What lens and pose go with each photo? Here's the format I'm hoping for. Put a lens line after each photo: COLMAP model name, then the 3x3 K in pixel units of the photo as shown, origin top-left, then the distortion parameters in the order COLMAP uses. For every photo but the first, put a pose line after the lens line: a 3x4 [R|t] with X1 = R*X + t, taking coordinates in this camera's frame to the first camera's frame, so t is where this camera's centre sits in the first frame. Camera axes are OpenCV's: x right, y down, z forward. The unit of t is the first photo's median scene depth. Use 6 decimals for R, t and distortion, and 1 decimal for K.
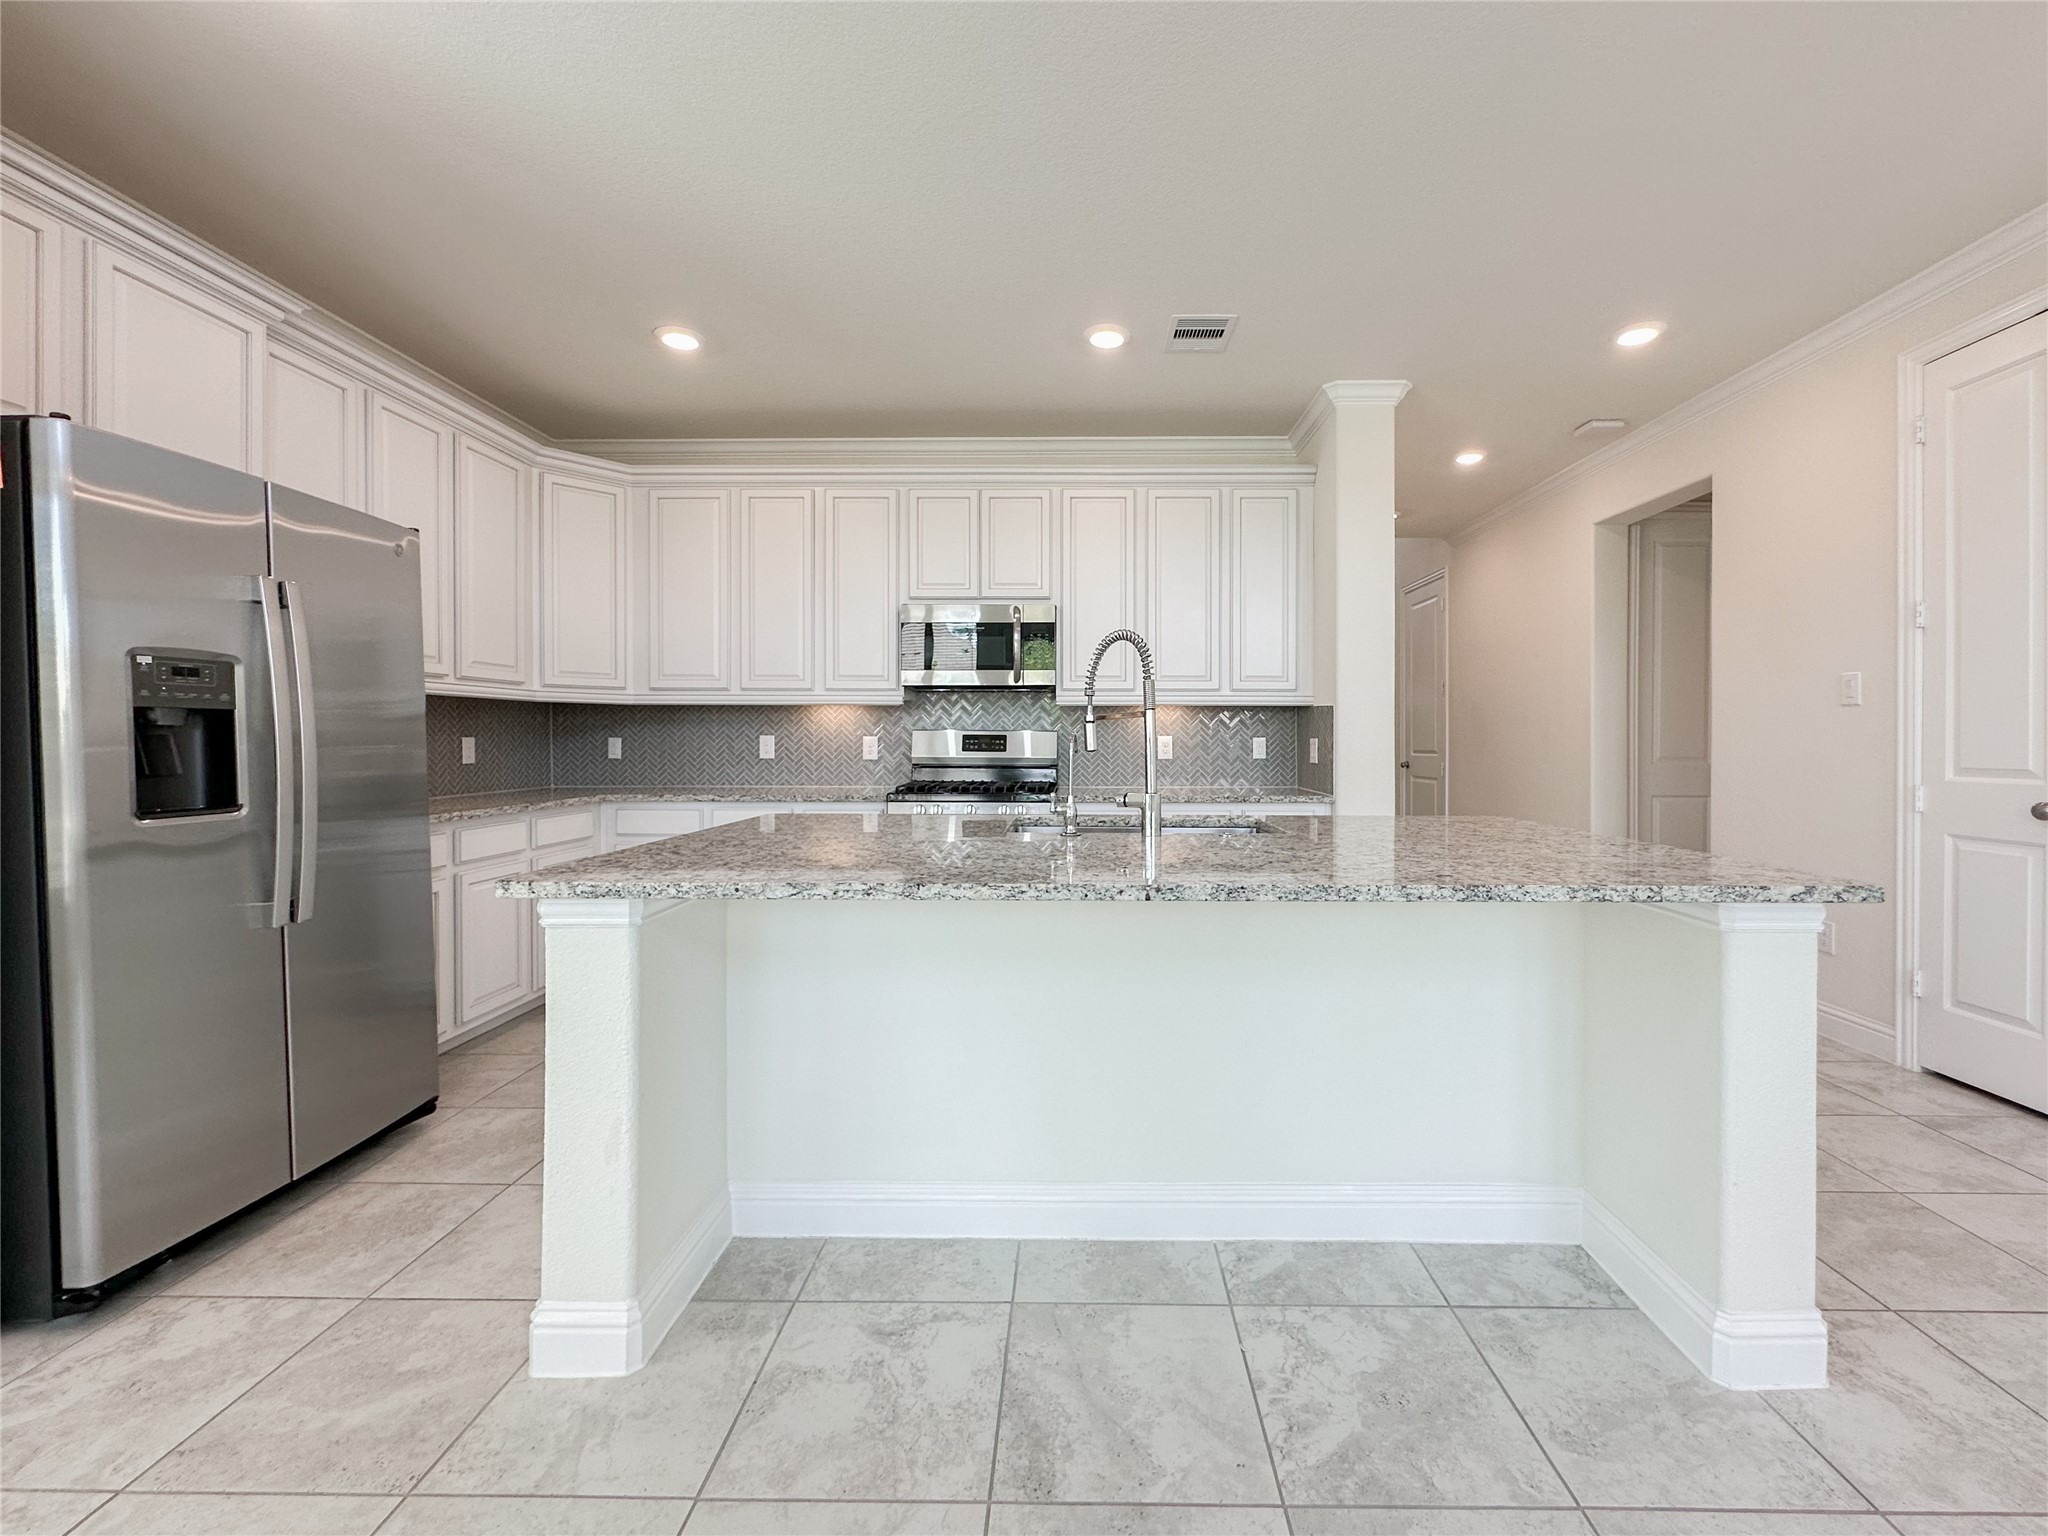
lens RADIAL K [[856.3, 0, 1058.3], [0, 856.3, 743.9], [0, 0, 1]] dist [-0.000589, -0.000116]
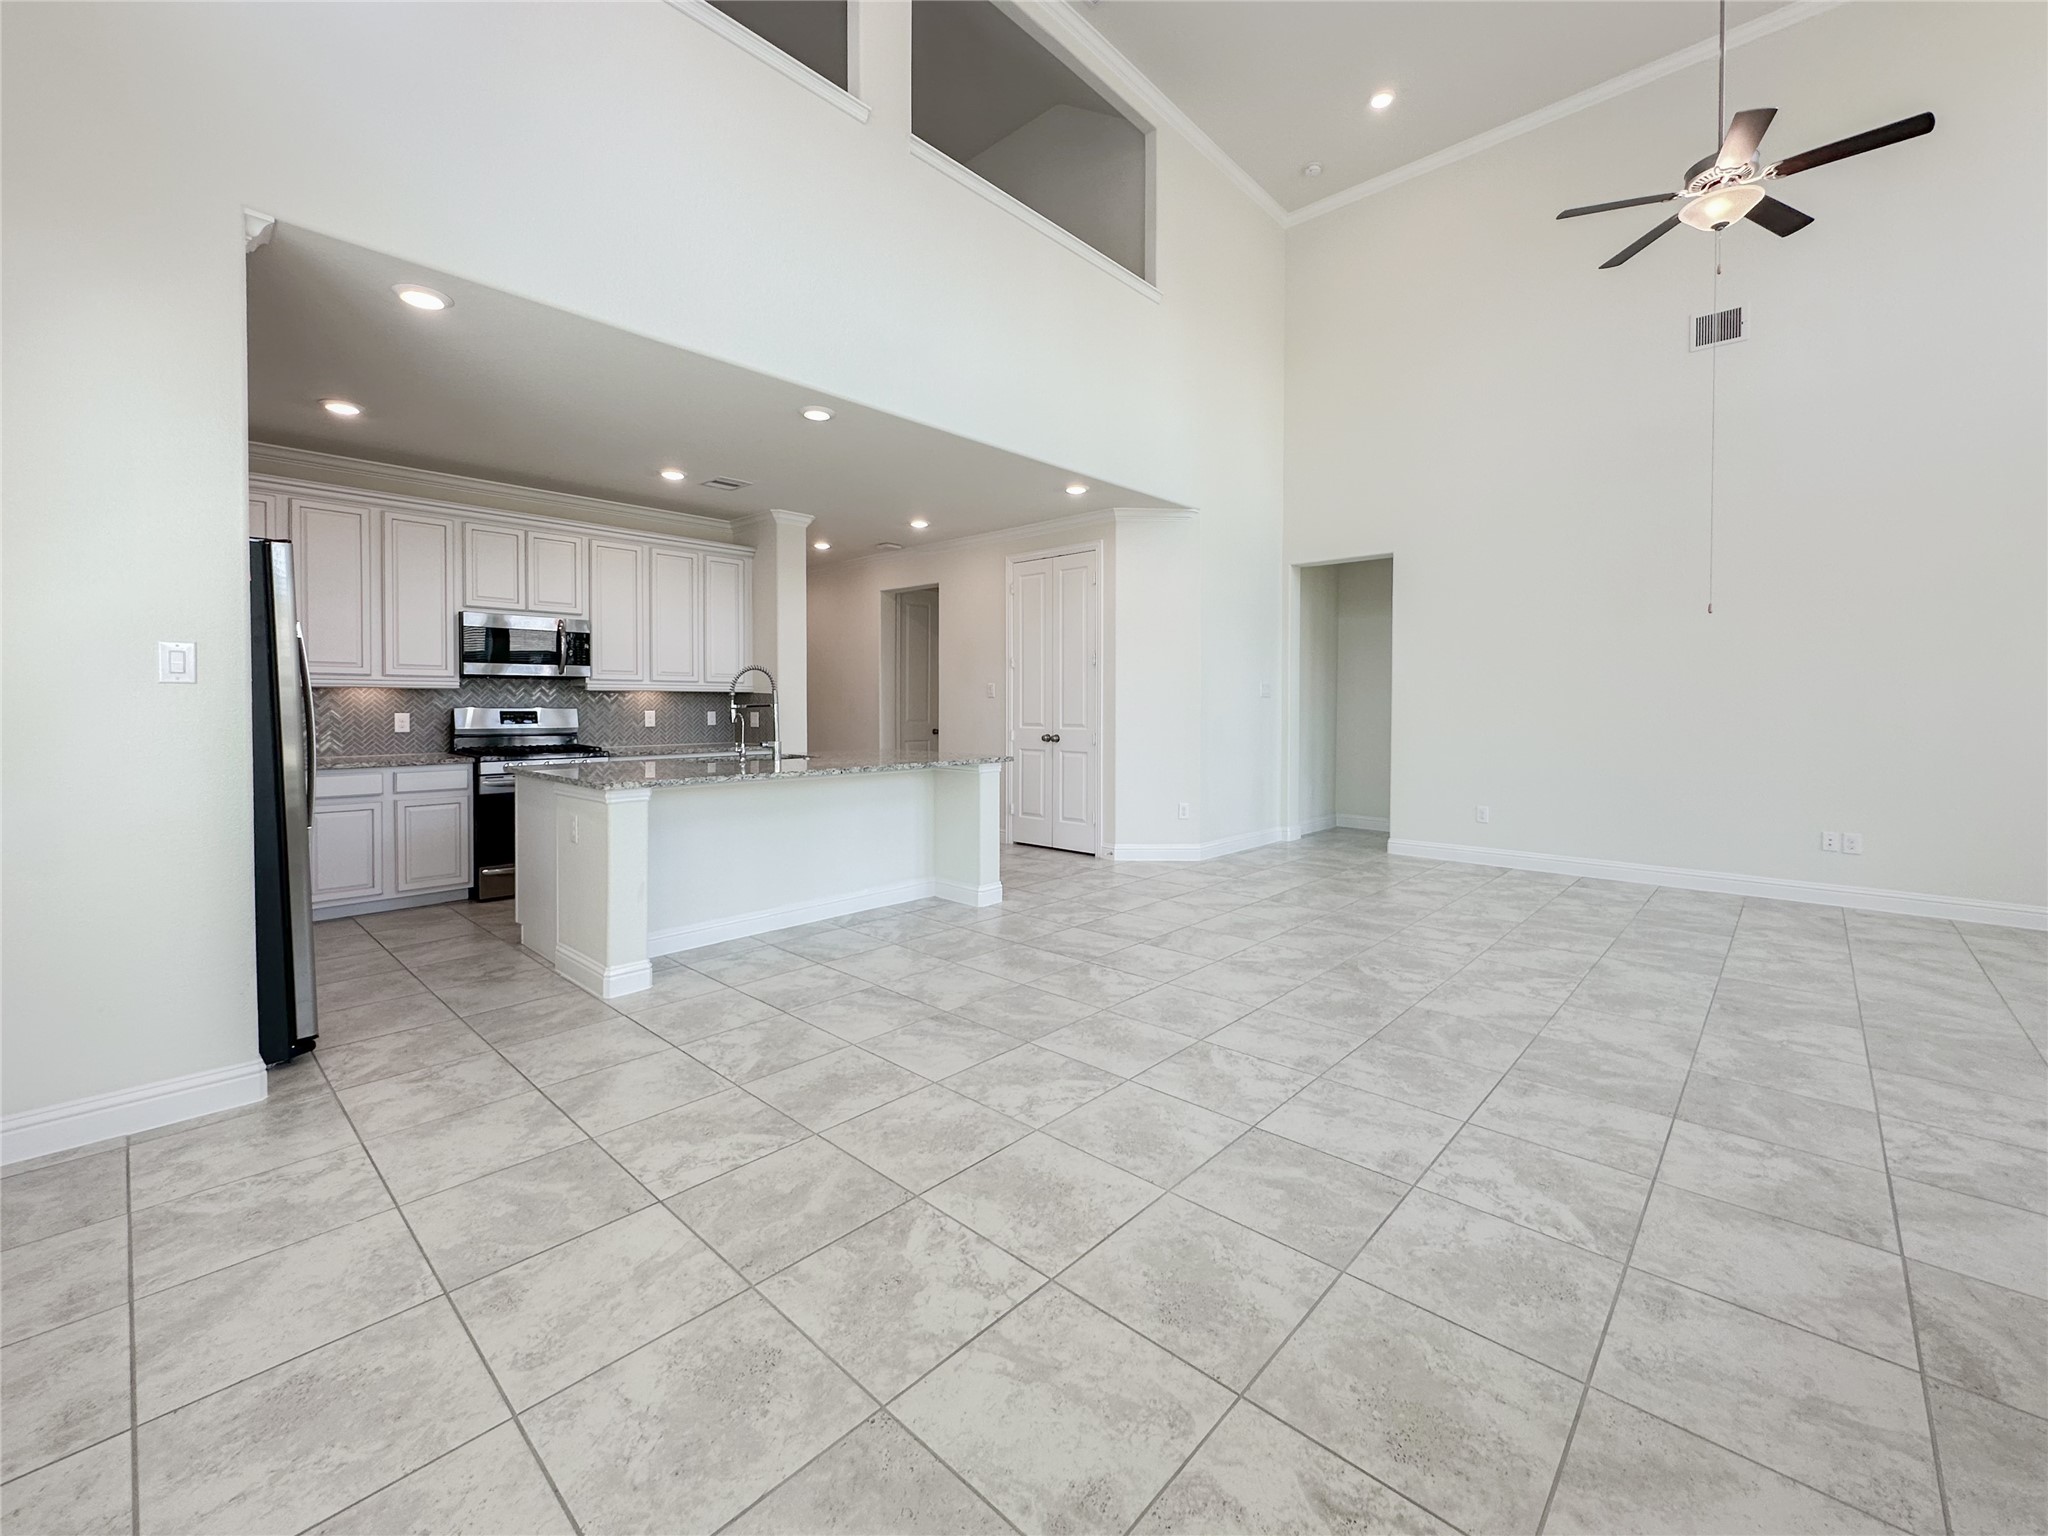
lens RADIAL K [[854.9, 0, 1063.6], [0, 854.9, 732.9], [0, 0, 1]] dist [-0.001751, 0.000318]
pose [[0.646636, -0.028017, 0.762284, -0.712147], [0.003586, 0.999426, 0.033690, -0.024198], [-0.762790, -0.019052, 0.646365, -0.646908]]
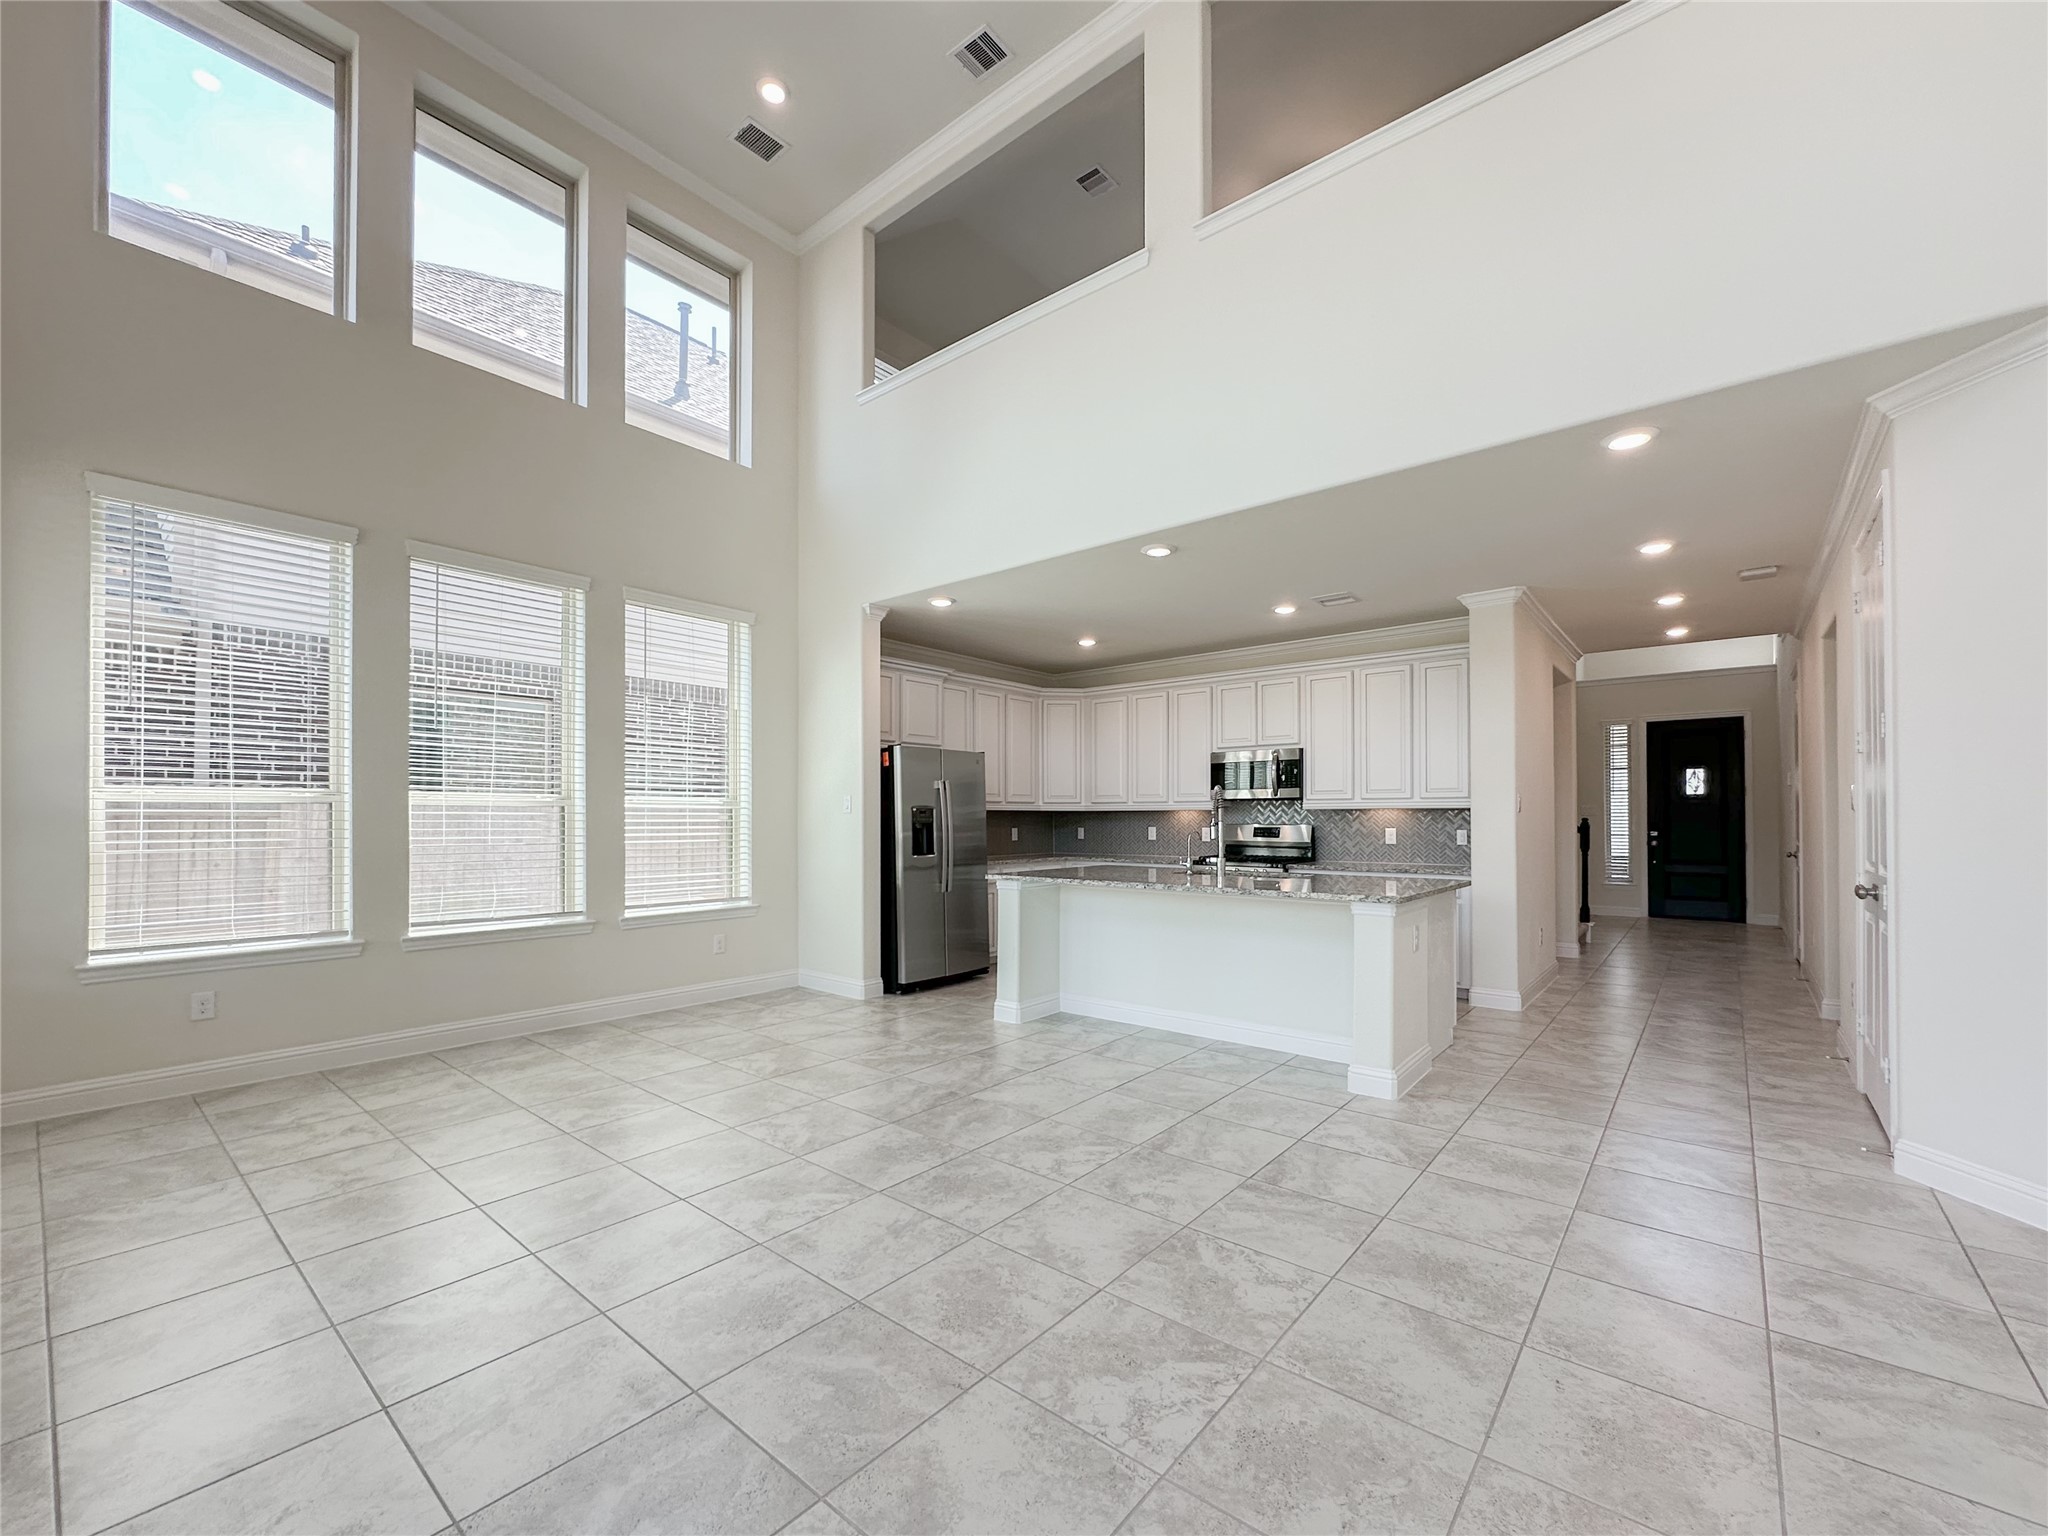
lens RADIAL K [[856.4, 0, 989.9], [0, 856.4, 807.4], [0, 0, 1]] dist [0.000311, -0.000172]
pose [[0.759611, -0.011773, -0.650271, 0.734346], [-0.001220, 0.999809, -0.019526, -0.020285], [0.650376, 0.015625, 0.759451, -0.742131]]
